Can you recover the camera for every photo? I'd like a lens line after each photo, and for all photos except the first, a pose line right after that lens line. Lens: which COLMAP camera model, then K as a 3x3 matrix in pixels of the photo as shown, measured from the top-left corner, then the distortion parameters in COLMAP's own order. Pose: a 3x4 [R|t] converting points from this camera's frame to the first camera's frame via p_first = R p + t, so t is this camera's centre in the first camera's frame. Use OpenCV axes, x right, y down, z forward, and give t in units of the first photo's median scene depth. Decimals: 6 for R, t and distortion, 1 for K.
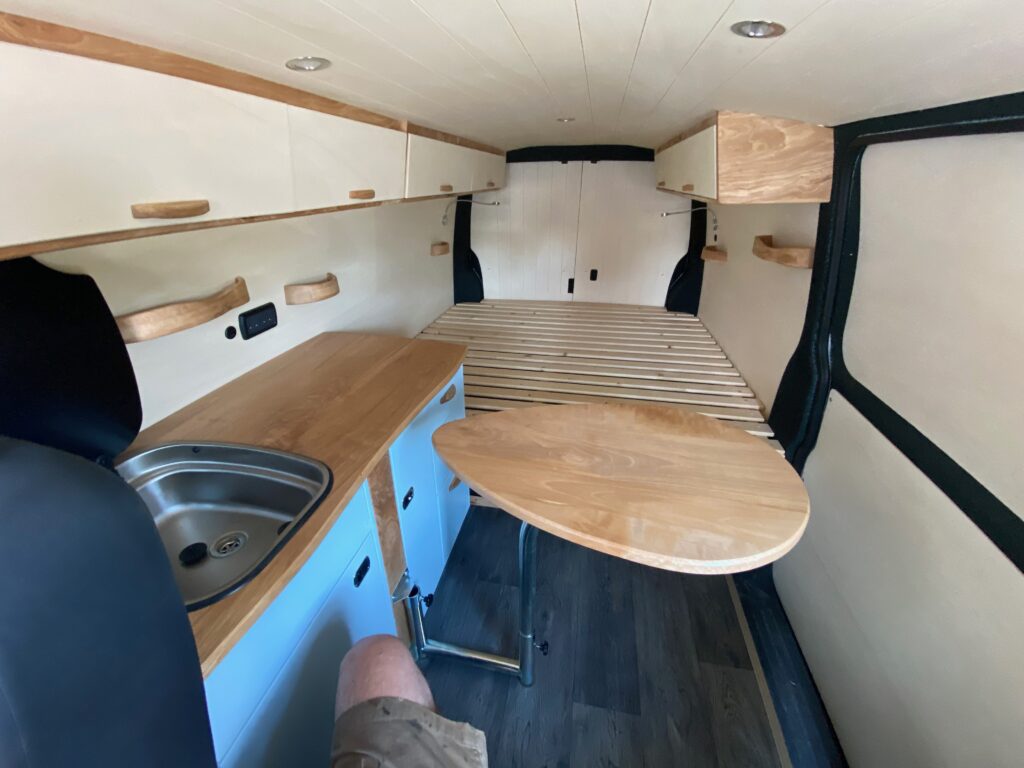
lens RADIAL K [[416.5, 0, 512.0], [0, 416.5, 384.0], [0, 0, 1]] dist [0.023083, -0.021408]
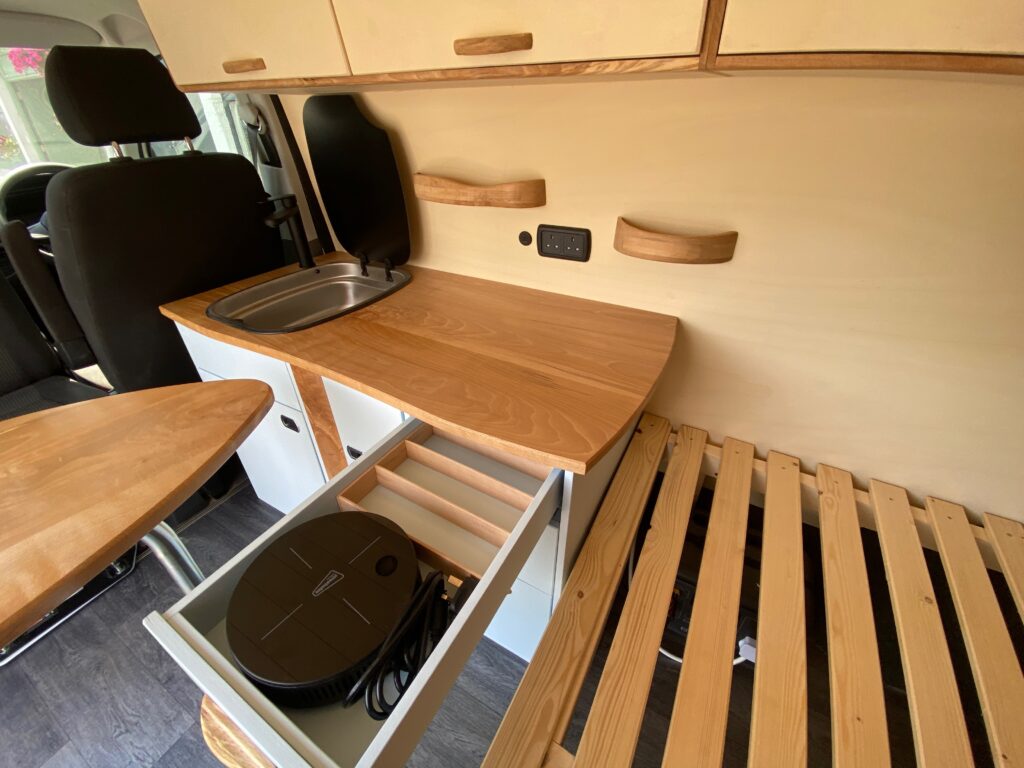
lens RADIAL K [[416.5, 0, 512.0], [0, 416.5, 384.0], [0, 0, 1]] dist [0.023083, -0.021408]
pose [[-0.316191, 0.523181, -0.791394, 0.229754], [-0.414090, 0.674422, 0.611297, -0.435288], [0.853553, 0.520995, 0.003397, 1.082285]]
